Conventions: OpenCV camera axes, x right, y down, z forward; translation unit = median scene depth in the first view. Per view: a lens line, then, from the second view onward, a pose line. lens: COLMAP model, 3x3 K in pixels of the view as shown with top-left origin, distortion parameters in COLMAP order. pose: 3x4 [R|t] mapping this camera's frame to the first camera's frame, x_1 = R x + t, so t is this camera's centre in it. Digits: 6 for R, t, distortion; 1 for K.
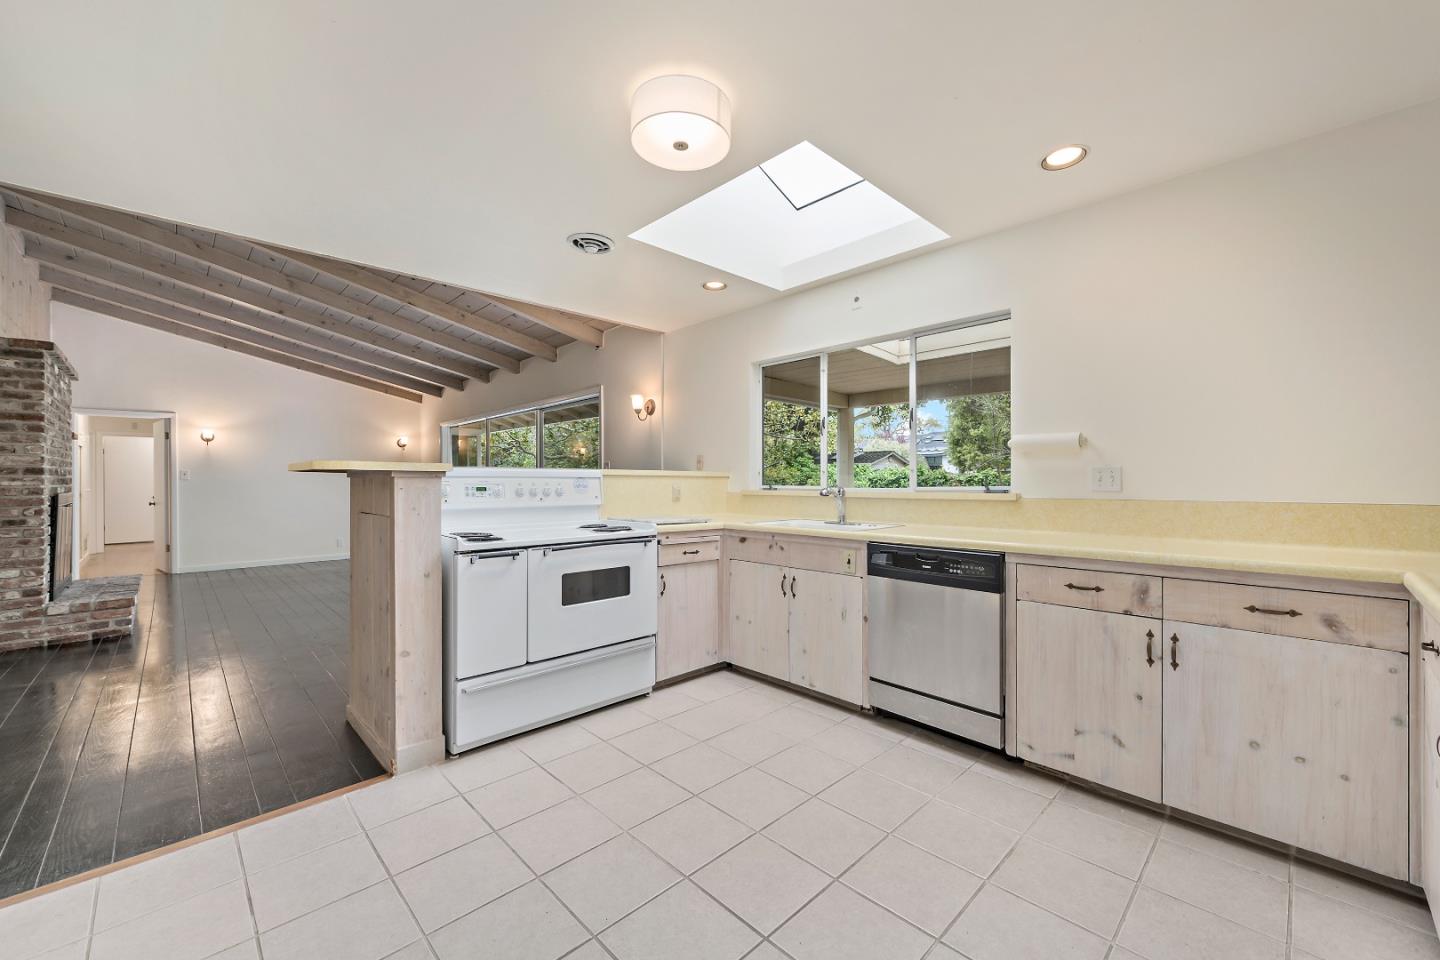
lens RADIAL K [[574.5, 0, 718.0], [0, 574.5, 481.4], [0, 0, 1]] dist [0.008560, -0.001676]
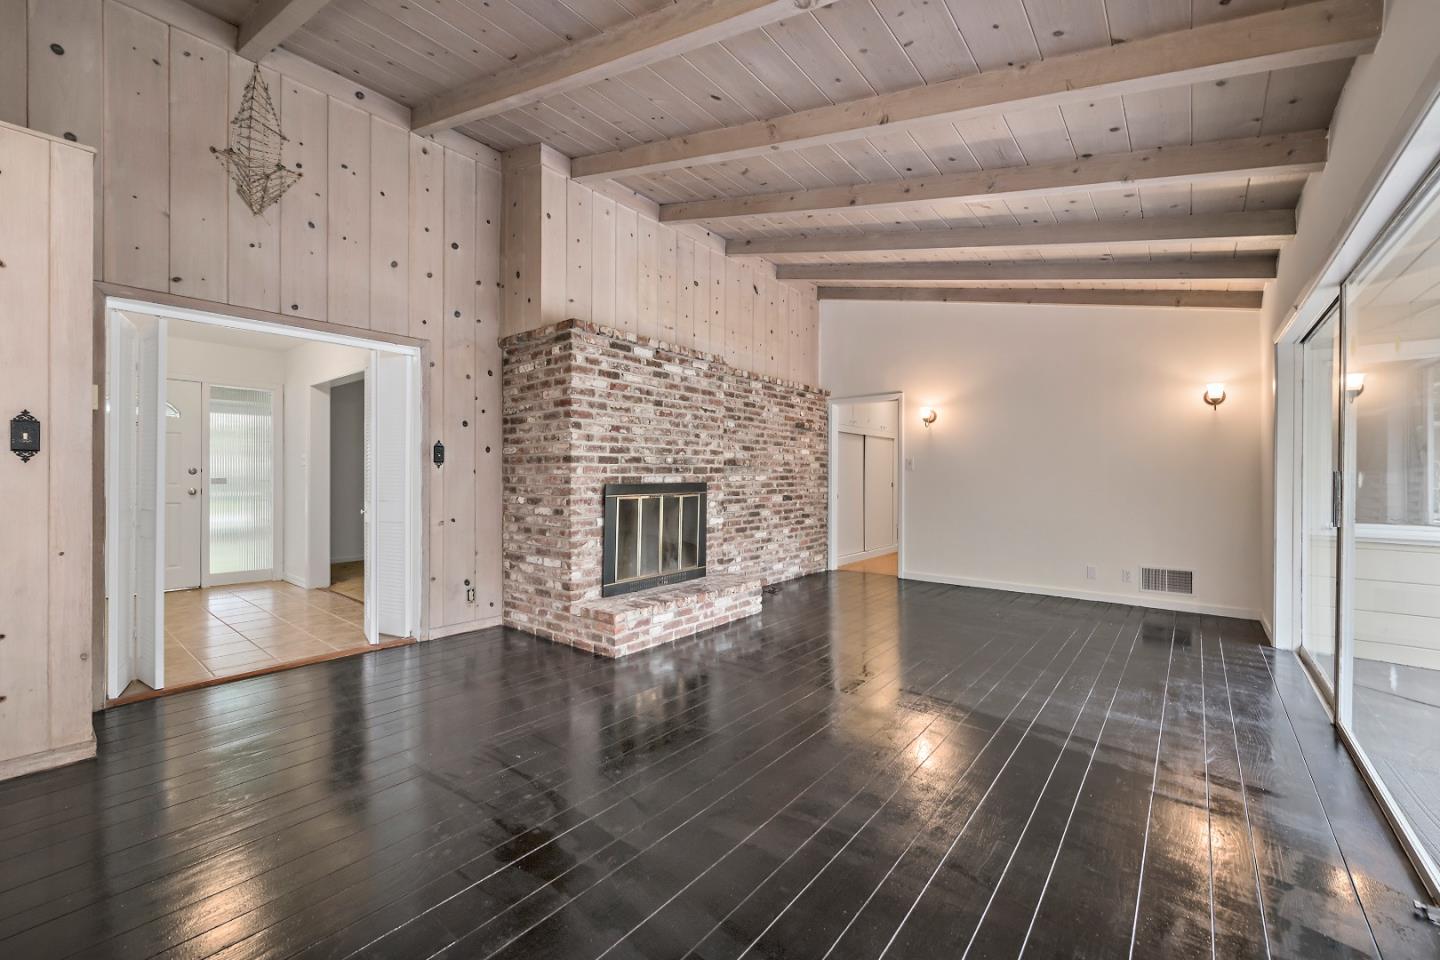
lens RADIAL K [[574.5, 0, 718.5], [0, 574.5, 475.6], [0, 0, 1]] dist [0.008560, -0.001676]
pose [[0.124910, 0.005747, -0.992151, -0.216571], [-0.001126, 0.999983, 0.005651, 0.003919], [0.992167, 0.000411, 0.124914, 1.139680]]
